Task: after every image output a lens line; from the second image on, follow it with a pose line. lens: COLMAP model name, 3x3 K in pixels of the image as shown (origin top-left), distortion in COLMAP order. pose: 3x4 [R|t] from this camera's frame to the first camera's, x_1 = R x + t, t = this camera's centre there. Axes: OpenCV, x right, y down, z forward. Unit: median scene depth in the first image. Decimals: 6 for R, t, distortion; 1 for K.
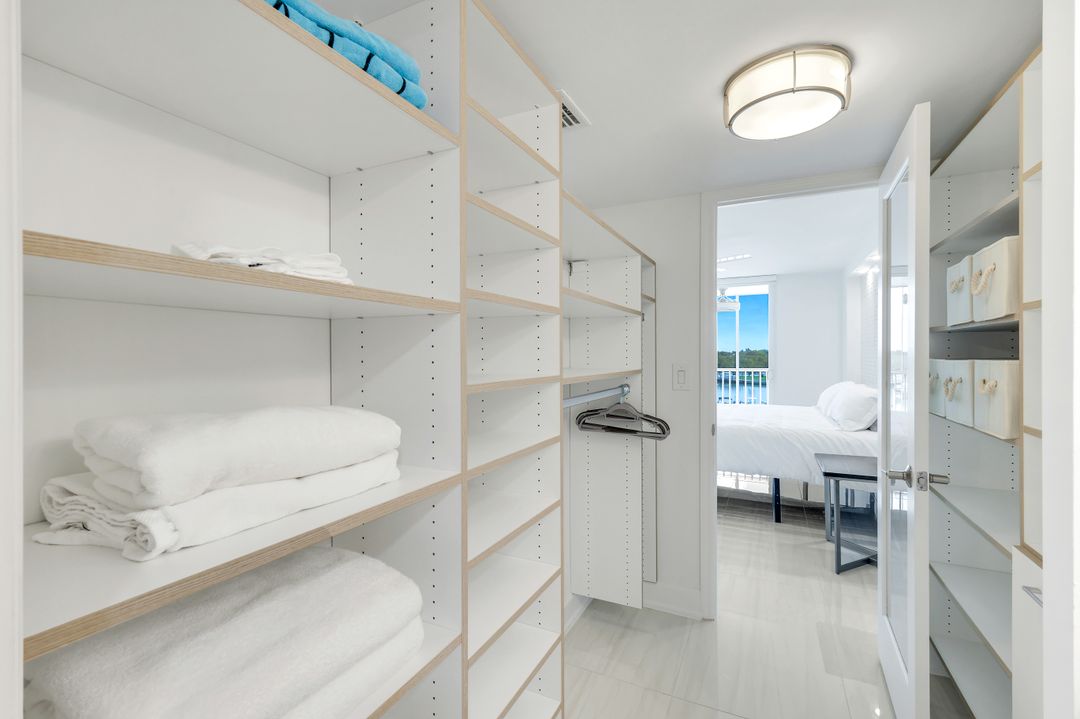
lens RADIAL K [[478.2, 0, 539.7], [0, 478.2, 358.1], [0, 0, 1]] dist [0.005922, -0.000225]
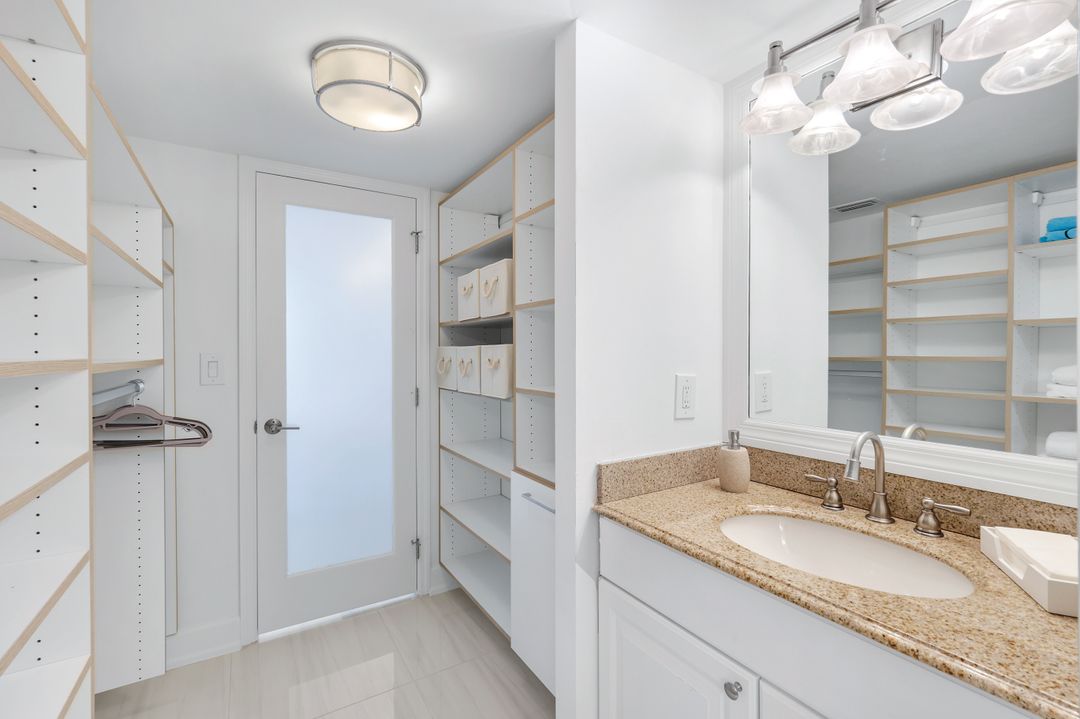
lens RADIAL K [[478.2, 0, 541.0], [0, 478.2, 355.2], [0, 0, 1]] dist [0.005922, -0.000225]
pose [[0.537349, -0.004708, 0.843347, -0.160460], [0.008937, 0.999960, -0.000112, 0.033327], [-0.843313, 0.007597, 0.537369, 0.120591]]
